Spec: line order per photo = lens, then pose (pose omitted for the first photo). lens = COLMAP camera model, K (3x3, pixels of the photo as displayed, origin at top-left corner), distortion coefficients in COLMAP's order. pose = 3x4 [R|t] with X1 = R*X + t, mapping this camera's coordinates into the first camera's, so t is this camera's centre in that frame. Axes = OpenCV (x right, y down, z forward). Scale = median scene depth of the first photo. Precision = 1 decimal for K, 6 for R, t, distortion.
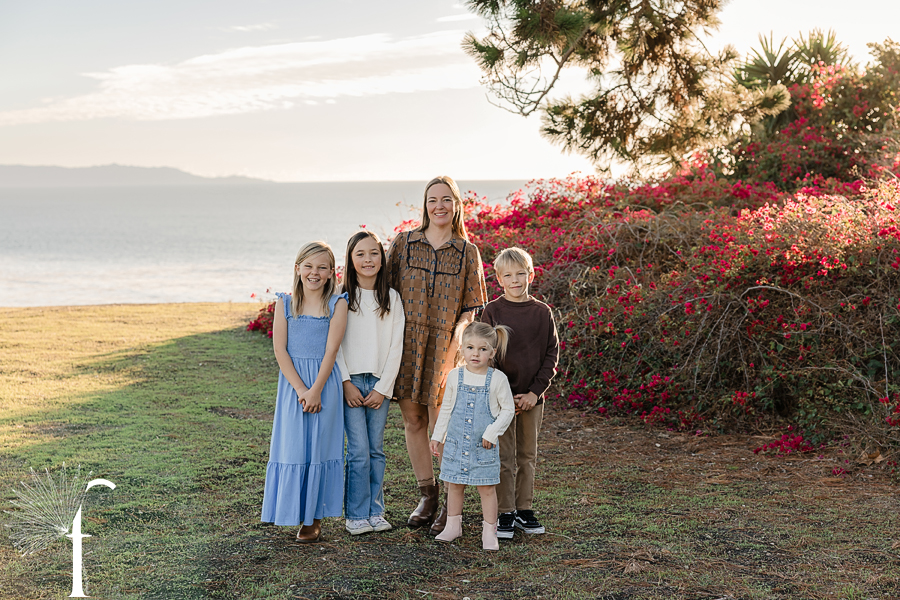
lens RADIAL K [[1346.0, 0, 425.3], [0, 1346.0, 310.1], [0, 0, 1]] dist [-0.000502, 0.002896]
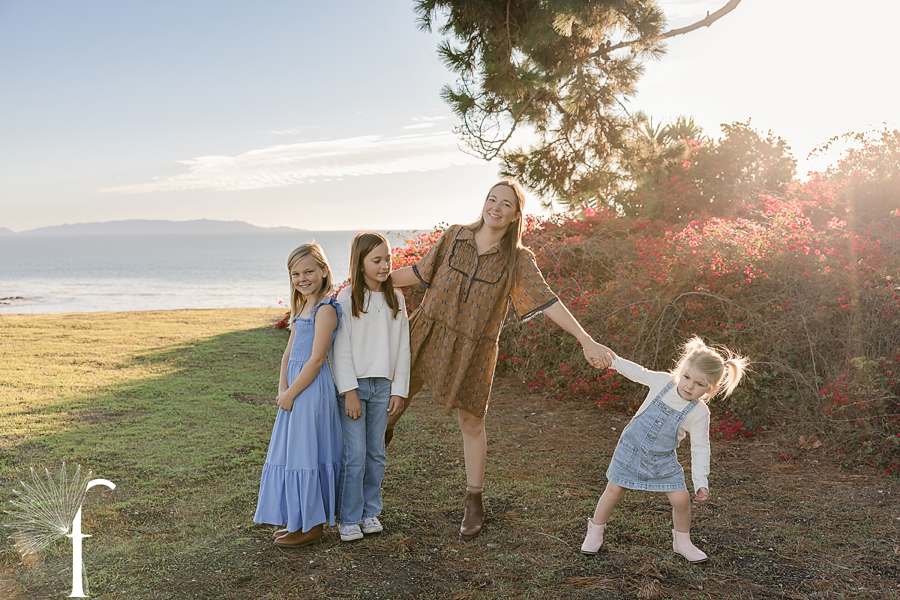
lens RADIAL K [[909.0, 0, 440.8], [0, 909.0, 300.8], [0, 0, 1]] dist [-0.016967, 0.025971]
pose [[0.999290, -0.001949, 0.037637, -0.003436], [0.002448, 0.999910, -0.013215, 0.000006], [-0.037608, 0.013298, 0.999204, 0.139174]]
